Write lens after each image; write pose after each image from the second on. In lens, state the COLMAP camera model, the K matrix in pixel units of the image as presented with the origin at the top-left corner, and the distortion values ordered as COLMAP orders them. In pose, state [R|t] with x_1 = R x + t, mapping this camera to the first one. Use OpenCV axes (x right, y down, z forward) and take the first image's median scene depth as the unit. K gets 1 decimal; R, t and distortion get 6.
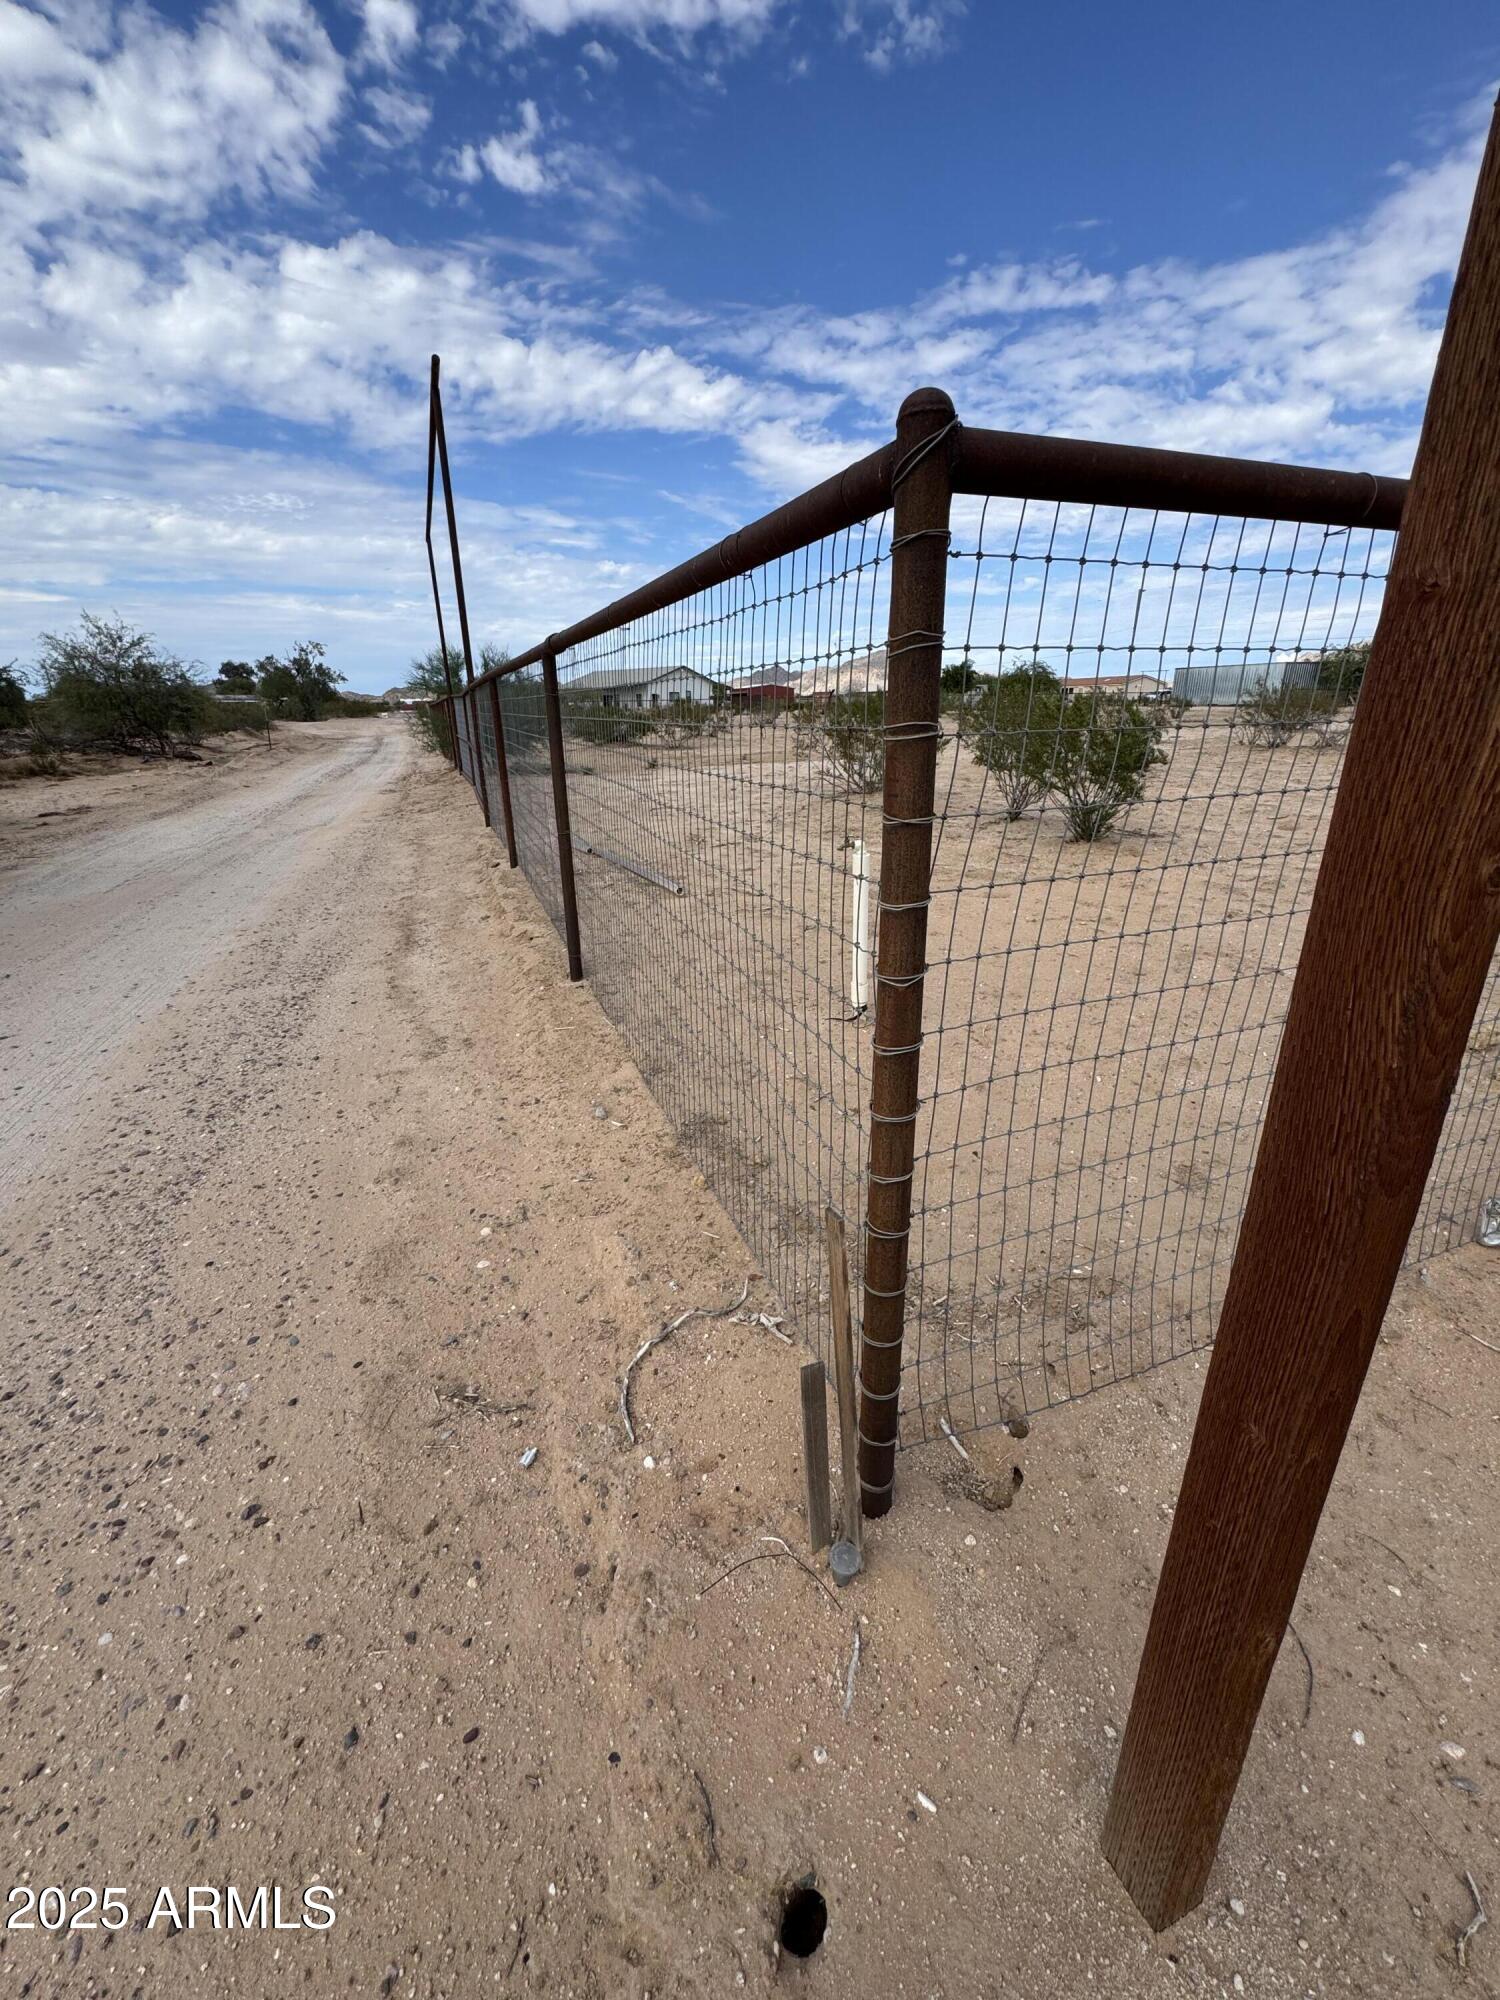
lens RADIAL K [[798.4, 0, 750.0], [0, 798.4, 1000.0], [0, 0, 1]] dist [0.001505, 0.000473]
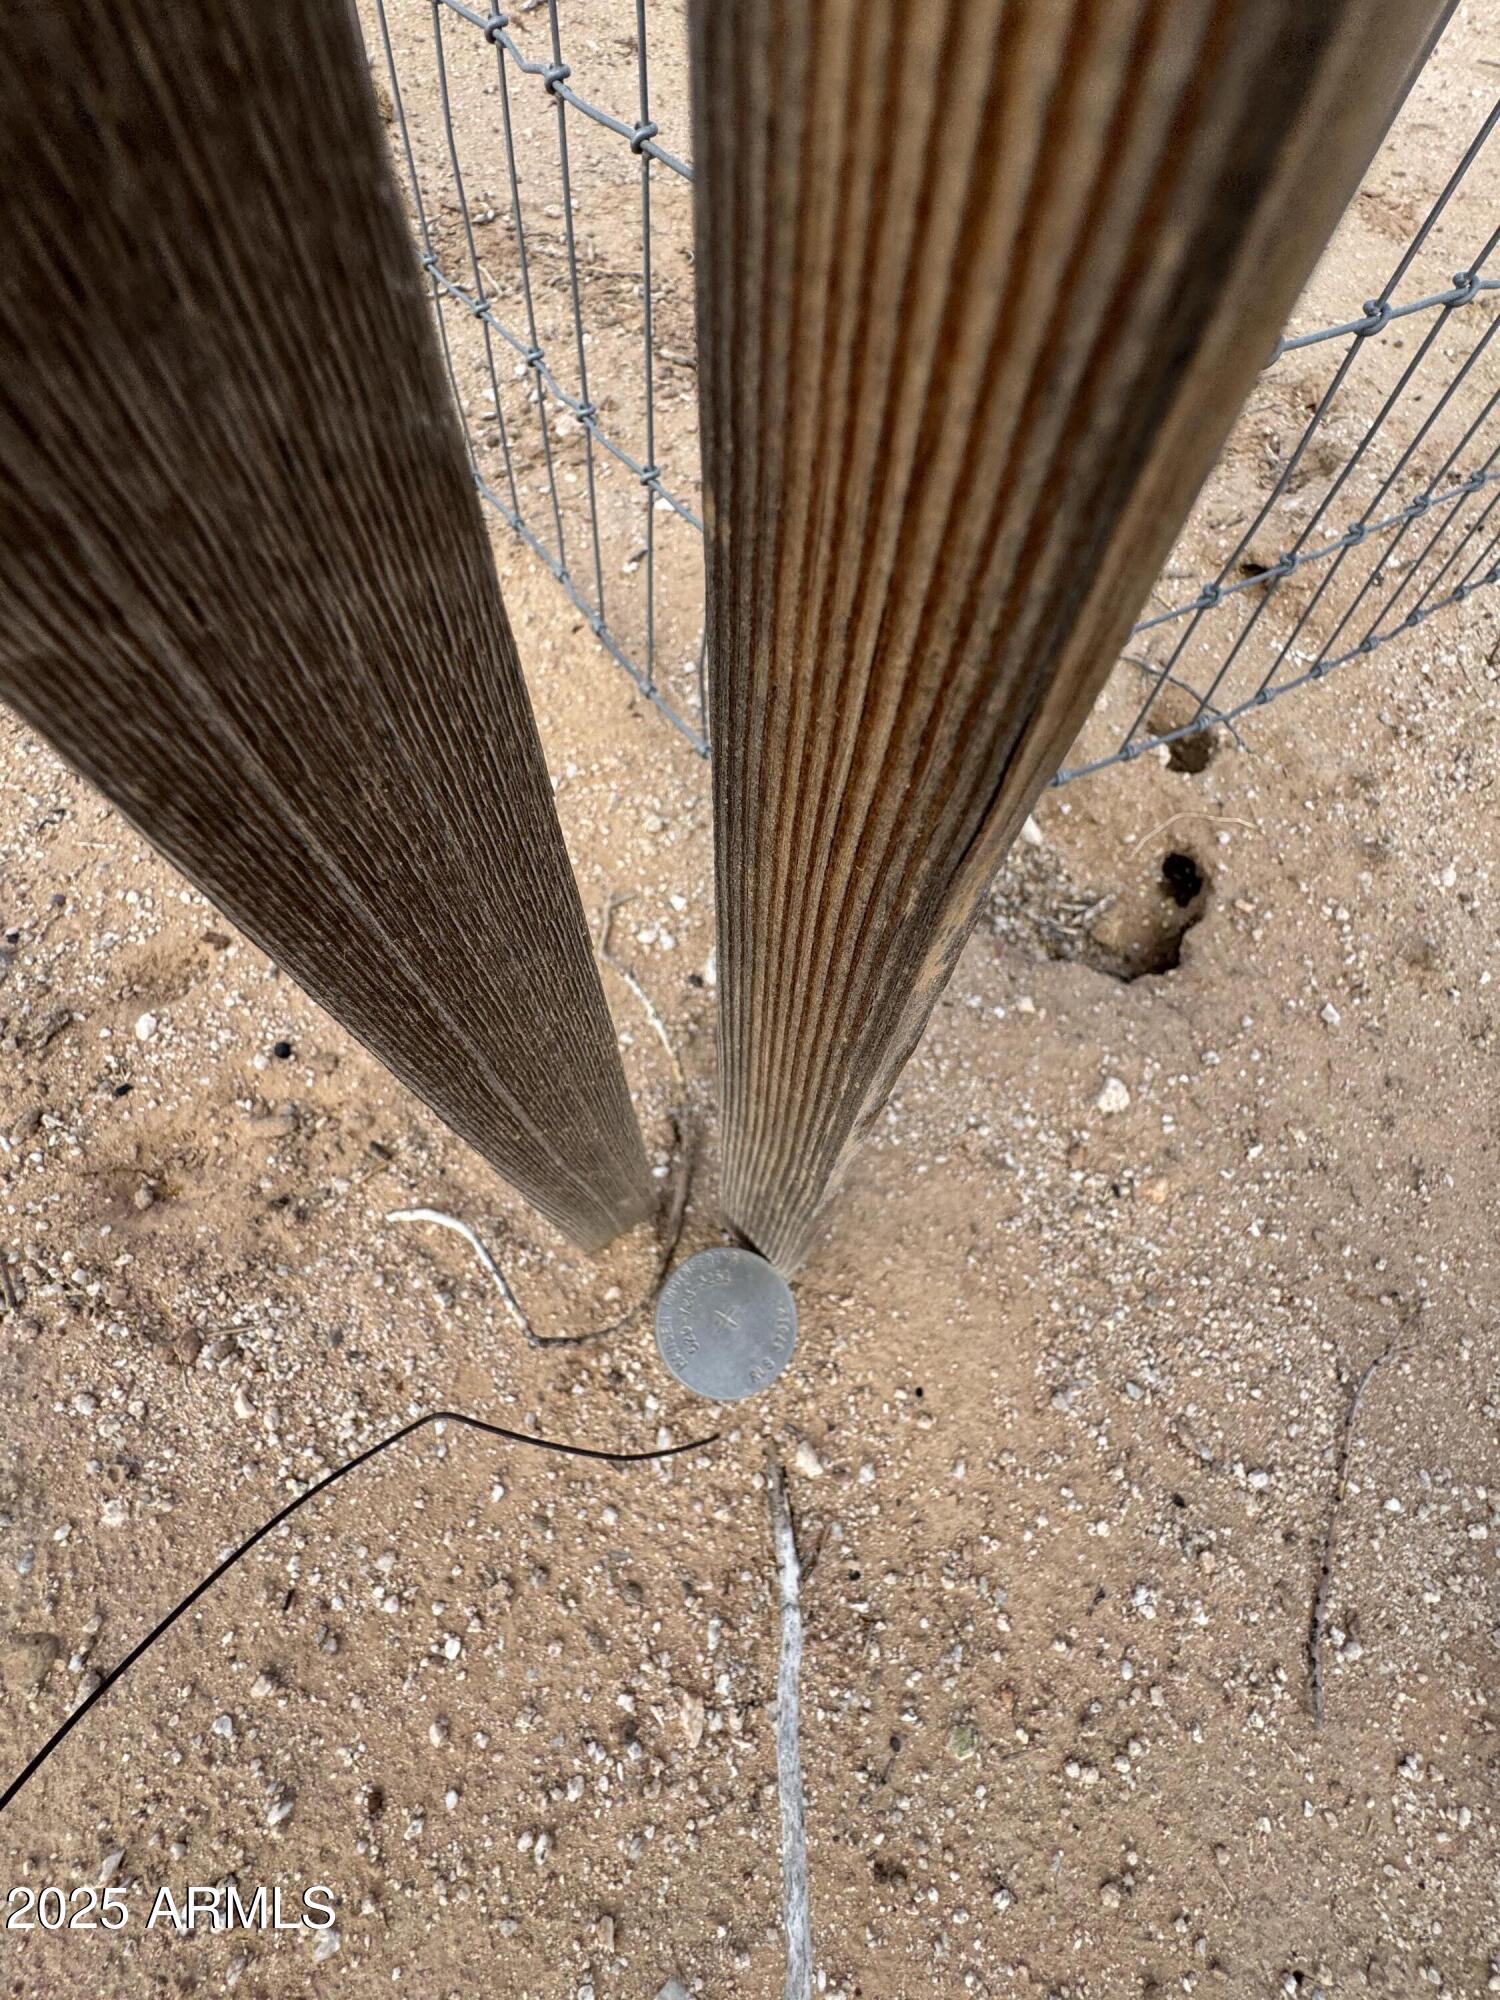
lens RADIAL K [[798.4, 0, 750.0], [0, 798.4, 1000.0], [0, 0, 1]] dist [0.001505, 0.000473]
pose [[0.968203, -0.147598, 0.201983, 0.083795], [-0.030112, 0.732772, 0.679807, 0.430893], [-0.248346, -0.664274, 0.705028, 0.812986]]
